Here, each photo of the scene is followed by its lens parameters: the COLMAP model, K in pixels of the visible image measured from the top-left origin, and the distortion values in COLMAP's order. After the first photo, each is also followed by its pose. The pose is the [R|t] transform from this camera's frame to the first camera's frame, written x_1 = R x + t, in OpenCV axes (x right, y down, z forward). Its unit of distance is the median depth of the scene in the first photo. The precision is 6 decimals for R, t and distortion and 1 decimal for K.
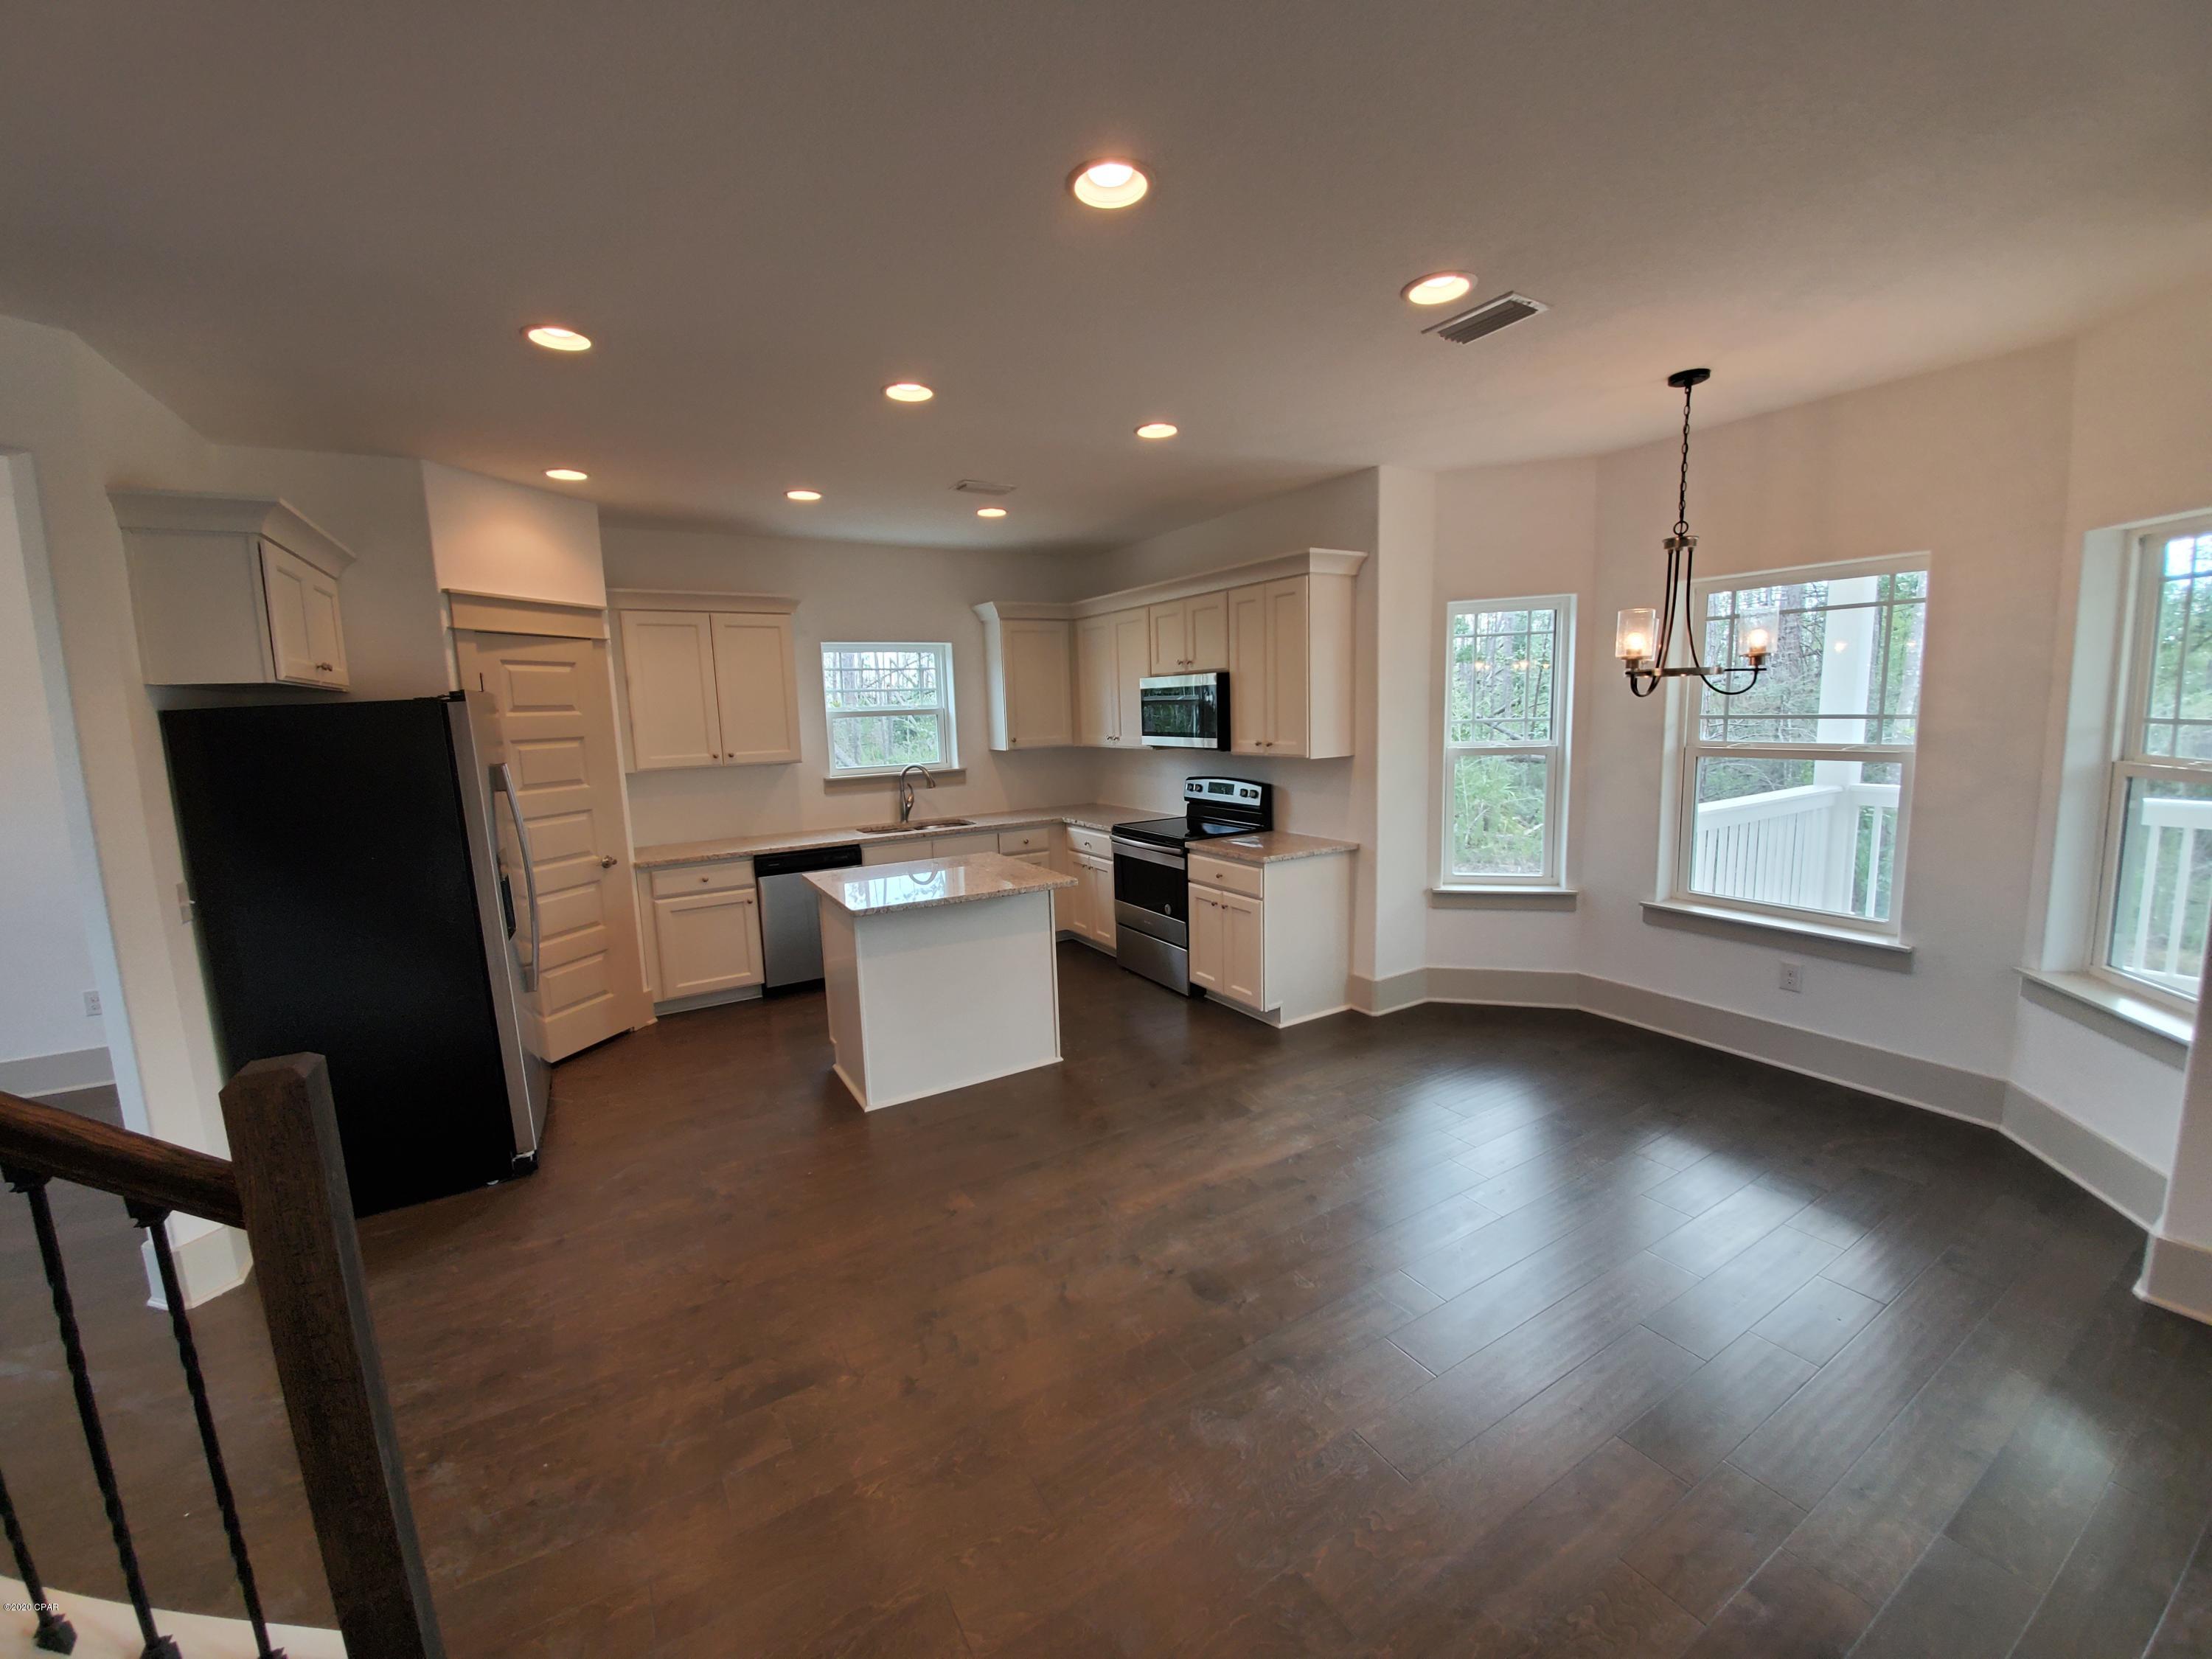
lens RADIAL K [[873.4, 0, 1092.6], [0, 873.4, 824.6], [0, 0, 1]] dist [-0.015890, -0.000052]
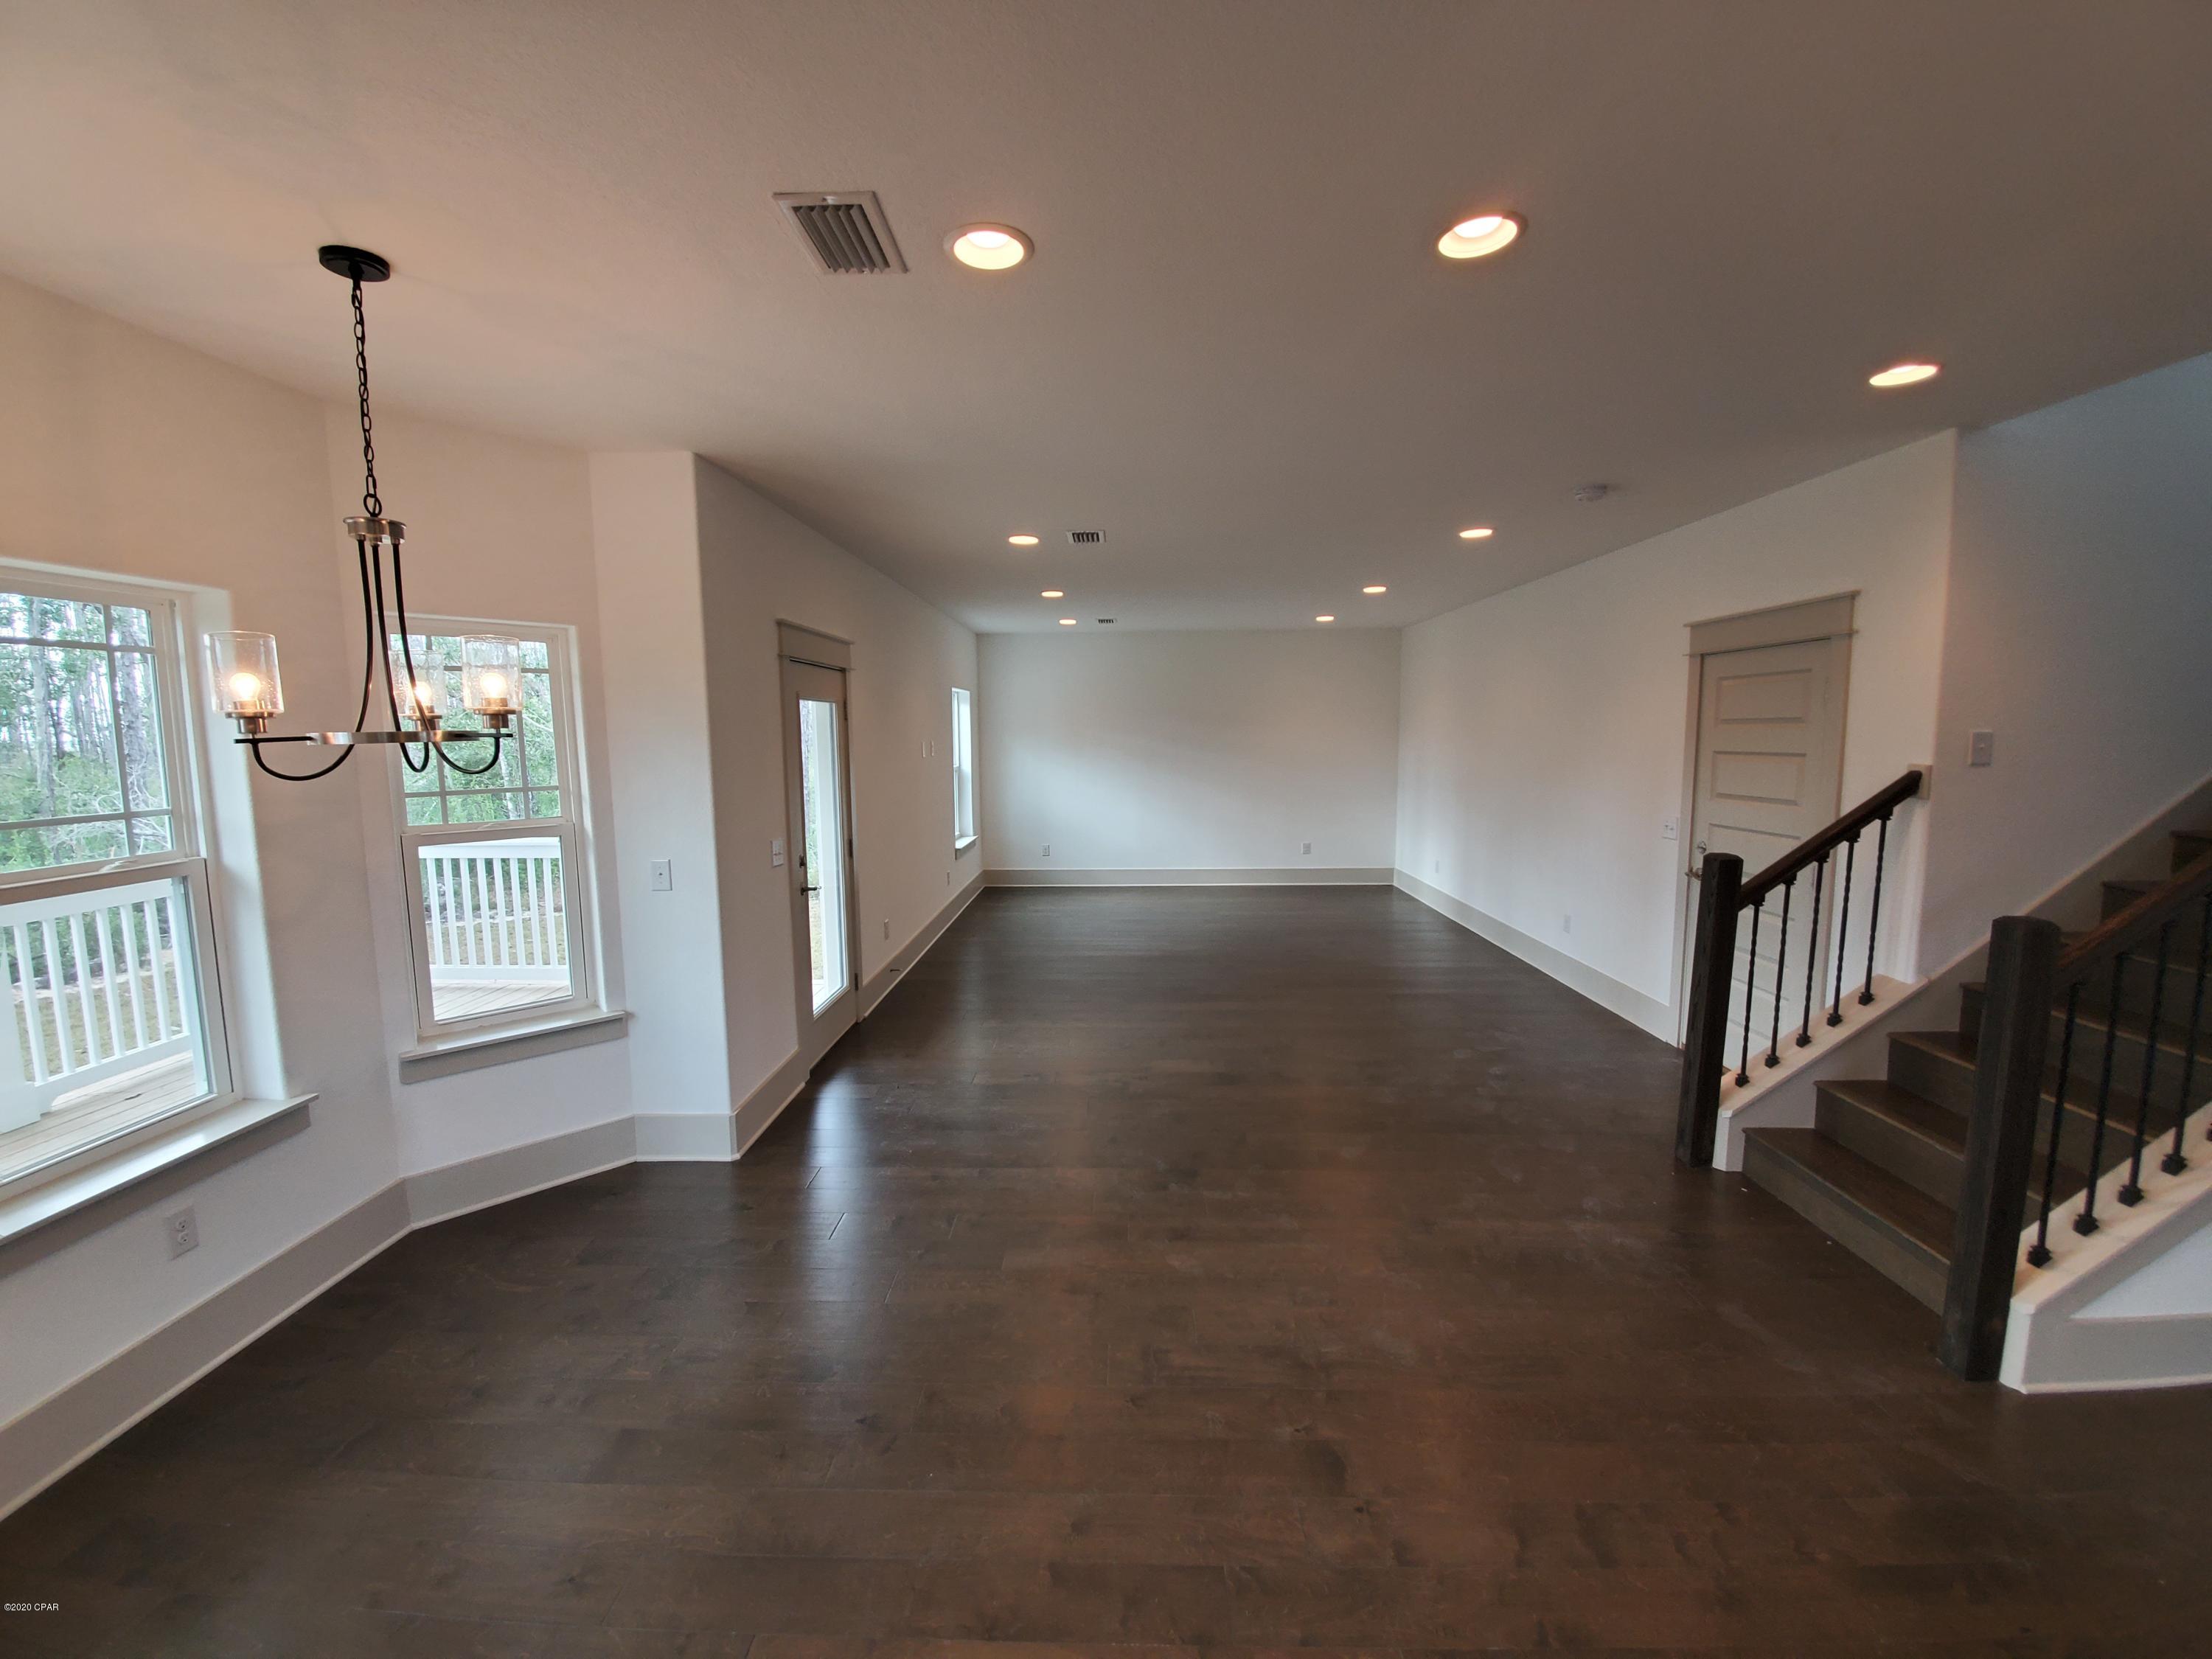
lens RADIAL K [[873.4, 0, 1092.6], [0, 873.4, 824.6], [0, 0, 1]] dist [-0.015890, -0.000052]
pose [[-0.846450, -0.009499, 0.532383, -0.059644], [0.113754, 0.973532, 0.198231, -0.131075], [-0.520175, 0.228353, -0.822966, 0.916026]]
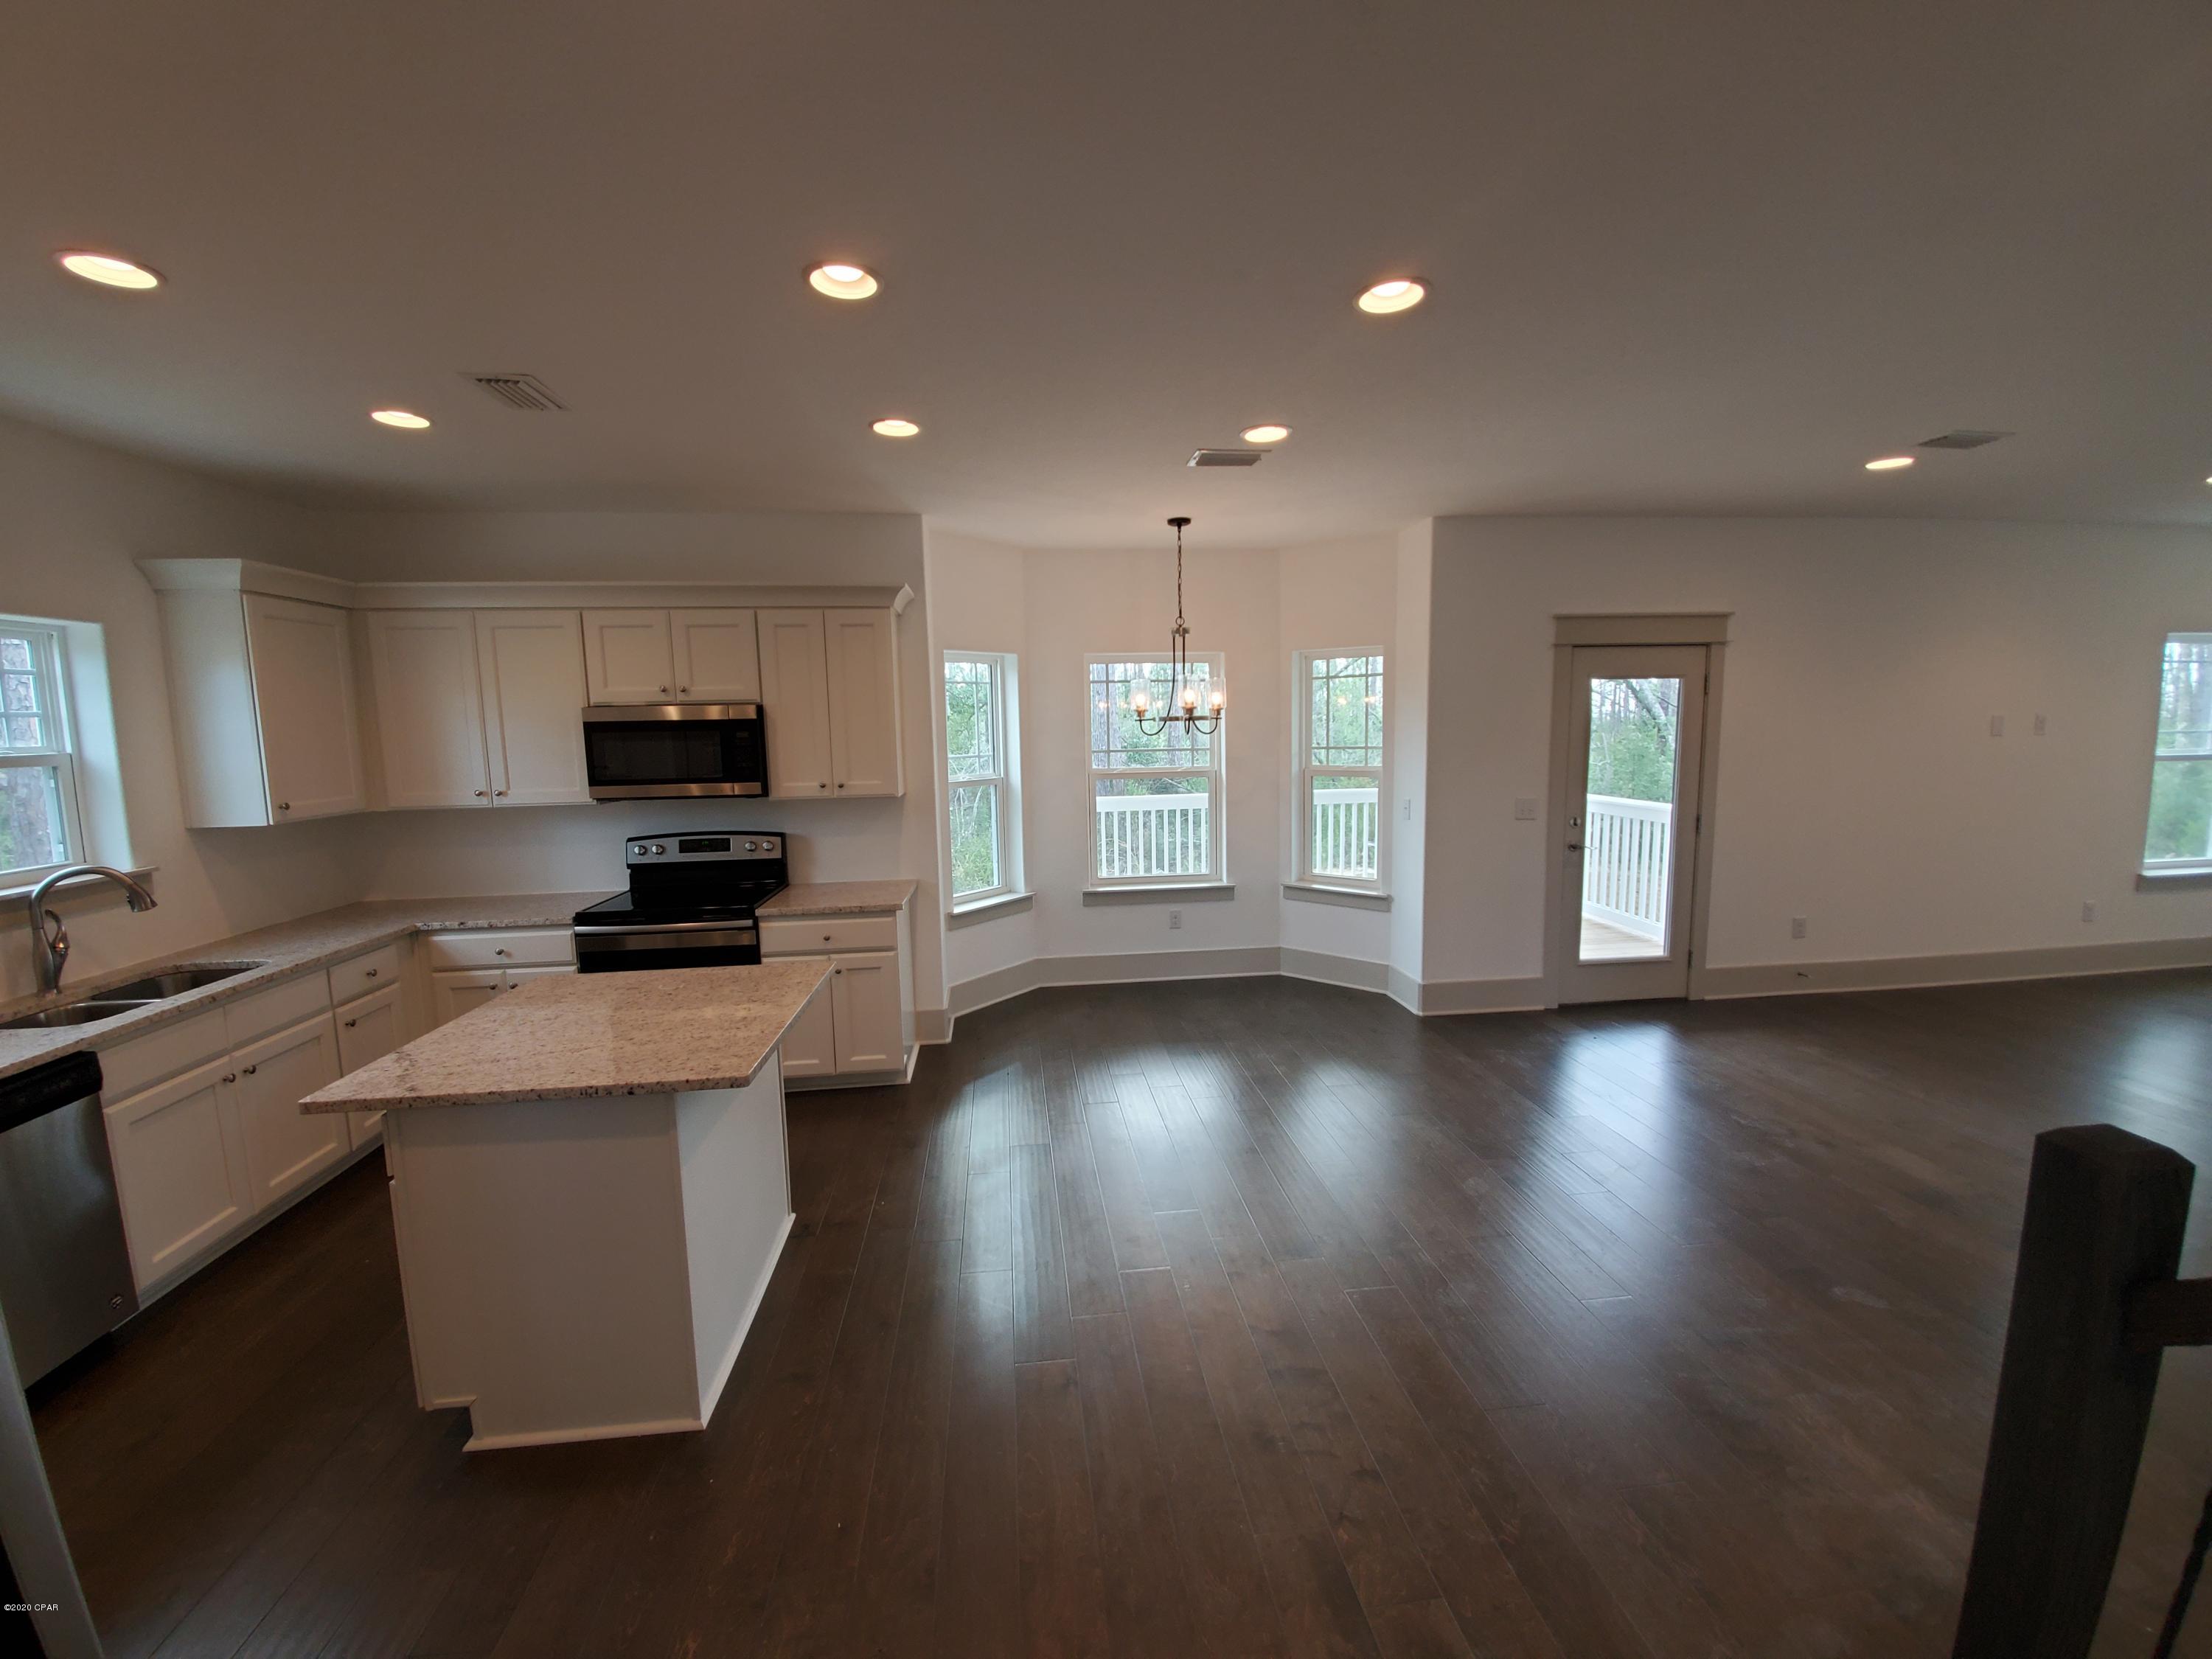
lens RADIAL K [[898.0, 0, 1106.0], [0, 898.0, 829.5], [0, 0, 1]] dist [-0.014643, -0.000059]
pose [[0.394989, -0.087913, 0.914470, -0.561041], [0.128423, 0.990921, 0.039793, -0.048901], [-0.909666, 0.101721, 0.402693, 0.380498]]
